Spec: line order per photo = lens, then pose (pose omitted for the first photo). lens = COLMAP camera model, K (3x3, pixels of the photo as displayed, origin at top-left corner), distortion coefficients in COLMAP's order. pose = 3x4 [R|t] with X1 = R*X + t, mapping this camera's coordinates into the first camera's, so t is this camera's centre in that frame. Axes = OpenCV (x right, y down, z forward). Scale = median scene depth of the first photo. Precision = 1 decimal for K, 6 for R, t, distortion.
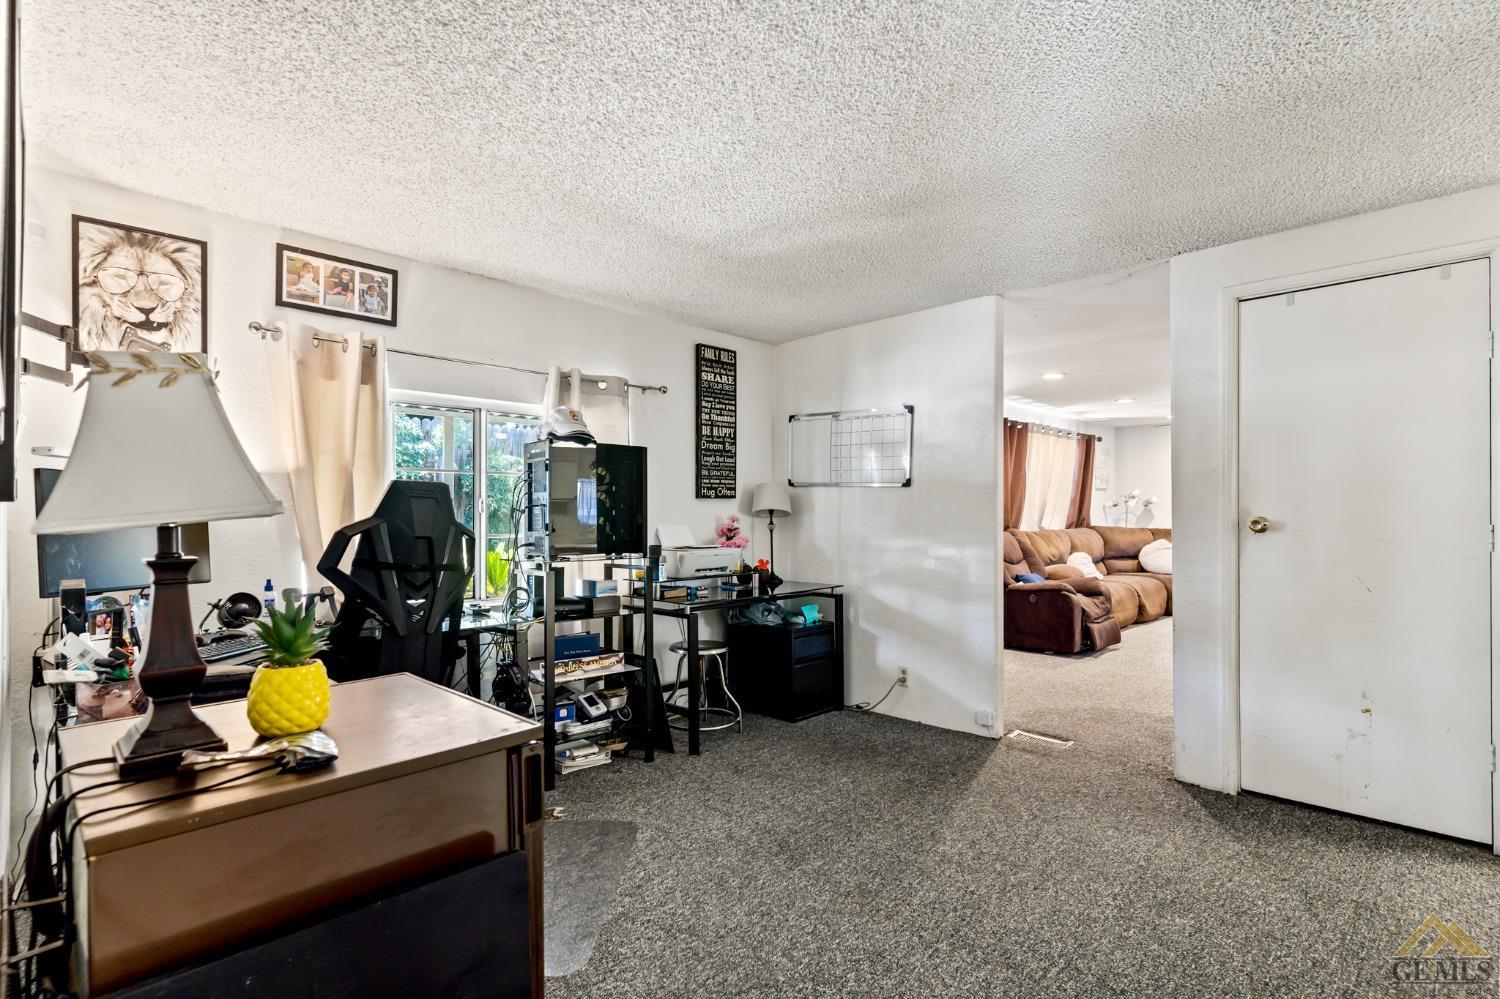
lens RADIAL K [[714.8, 0, 756.9], [0, 714.8, 502.9], [0, 0, 1]] dist [0.000051, 0.000143]
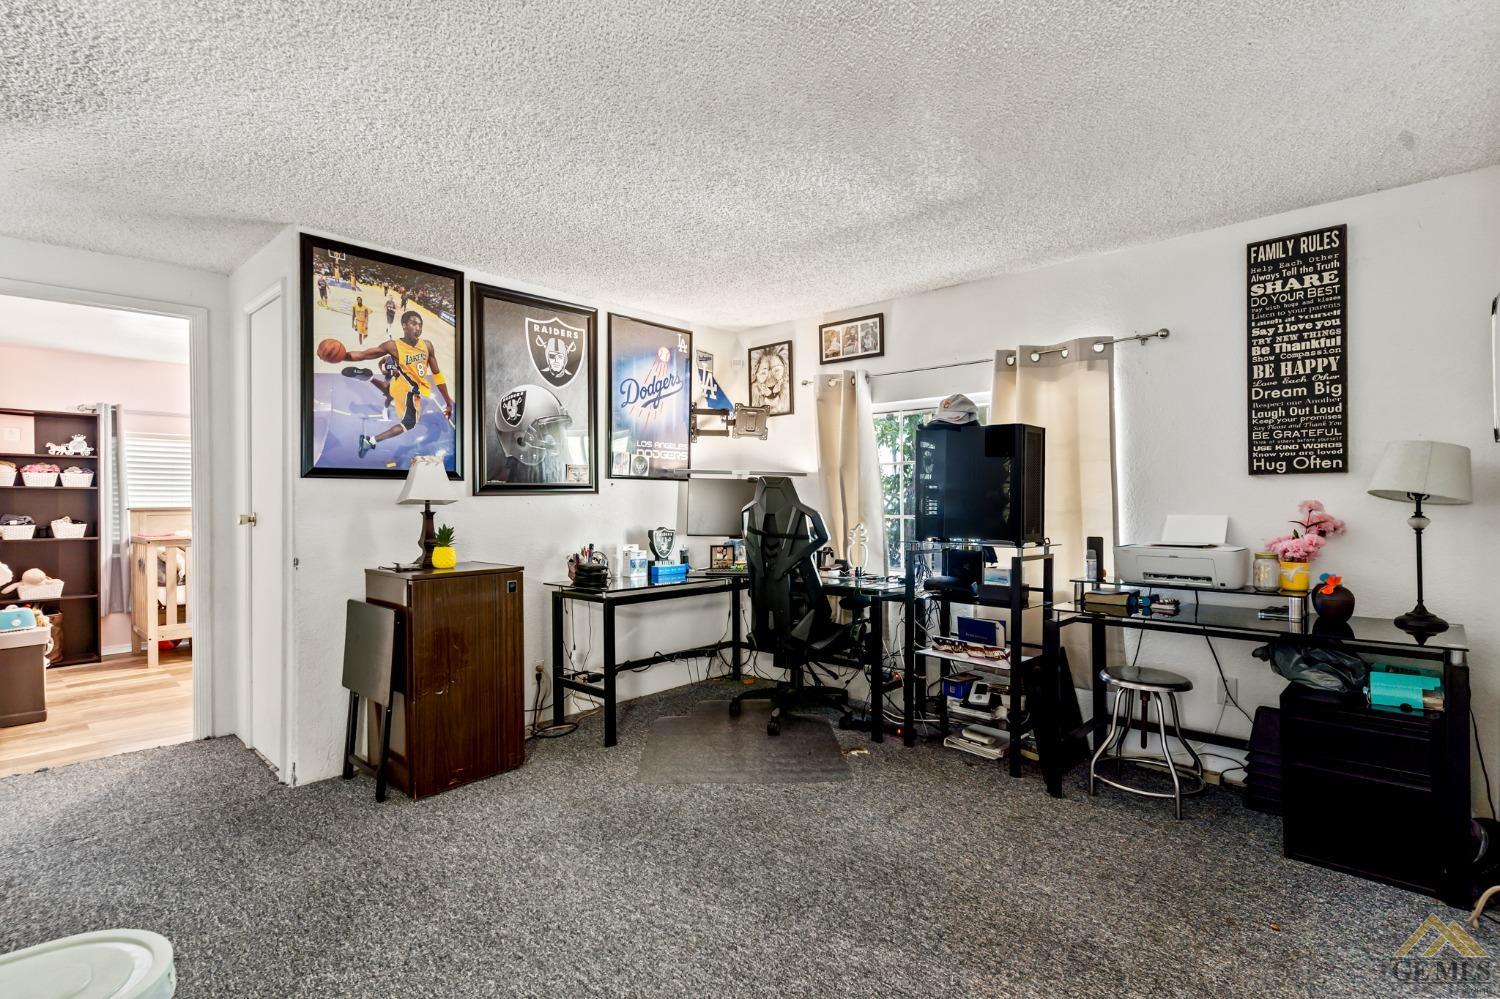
lens RADIAL K [[734.2, 0, 749.9], [0, 734.2, 493.7], [0, 0, 1]] dist [0.001253, 0.000285]
pose [[0.027711, -0.003581, -0.999610, 0.754404], [0.018487, 0.999824, -0.003070, 0.005610], [0.999445, -0.018395, 0.027773, 0.646066]]
